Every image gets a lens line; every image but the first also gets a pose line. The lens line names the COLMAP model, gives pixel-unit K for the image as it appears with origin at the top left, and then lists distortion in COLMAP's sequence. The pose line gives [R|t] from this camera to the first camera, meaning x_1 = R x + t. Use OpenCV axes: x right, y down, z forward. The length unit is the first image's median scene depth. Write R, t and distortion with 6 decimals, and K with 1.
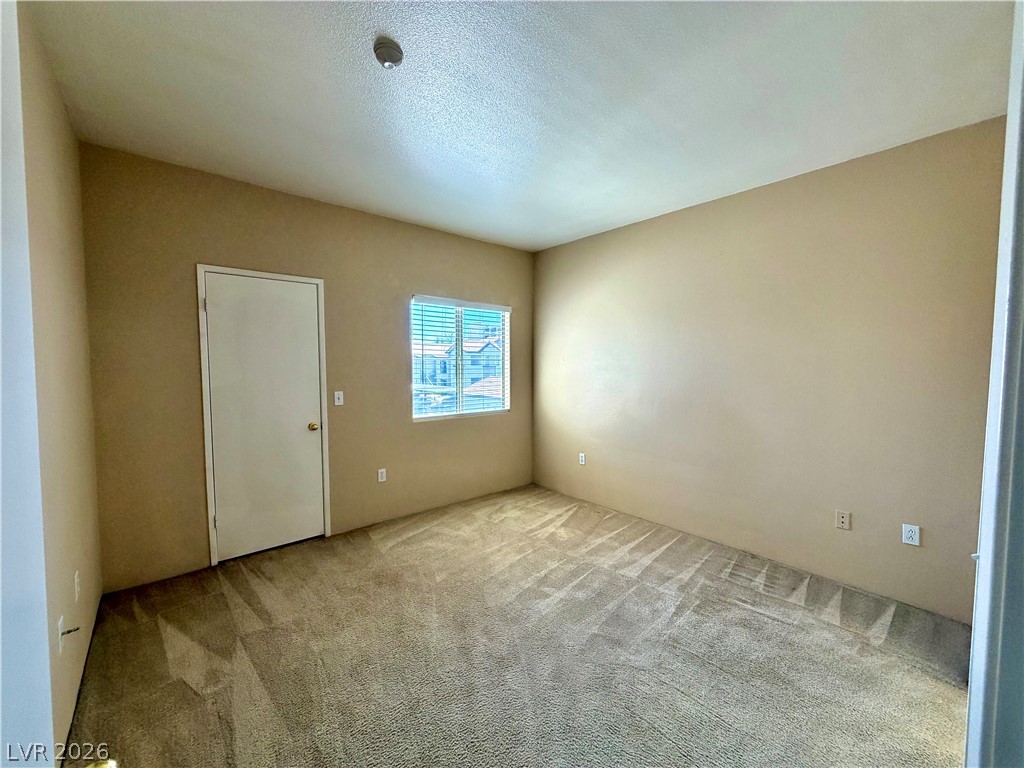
lens RADIAL K [[409.9, 0, 512.0], [0, 409.9, 384.0], [0, 0, 1]] dist [0.003402, 0.000464]
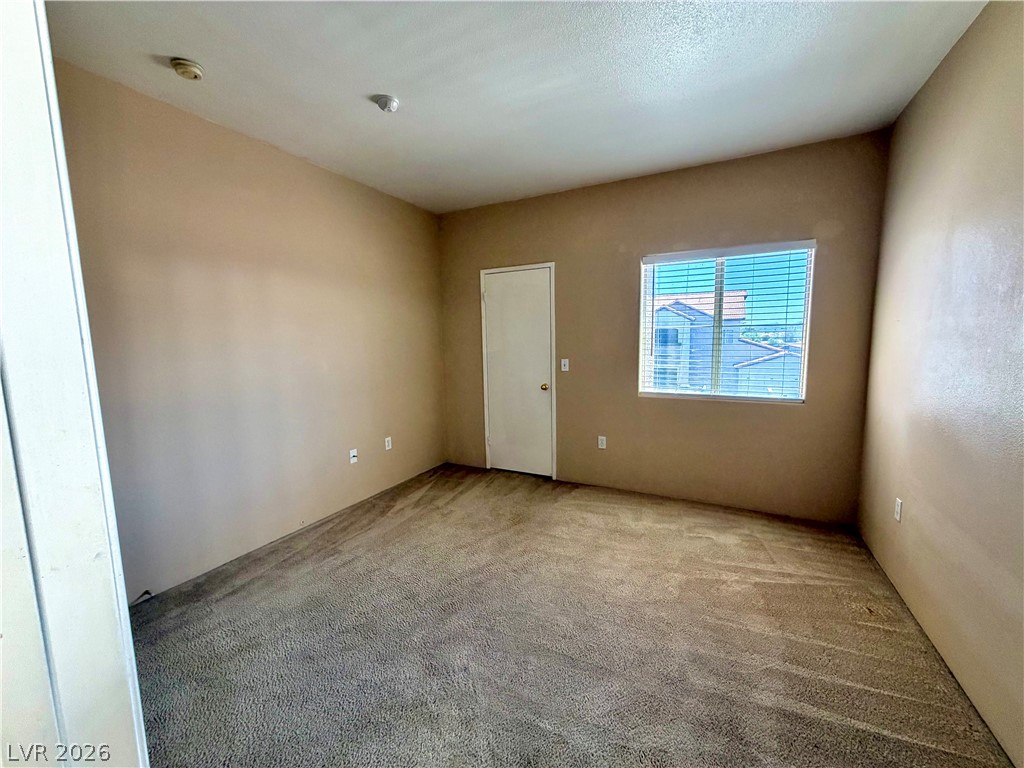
lens RADIAL K [[409.9, 0, 512.0], [0, 409.9, 384.0], [0, 0, 1]] dist [0.003402, 0.000464]
pose [[0.369249, 0.096359, -0.924321, 0.576478], [-0.030077, 0.995328, 0.091746, -0.012692], [0.928844, -0.006076, 0.370422, 0.435843]]
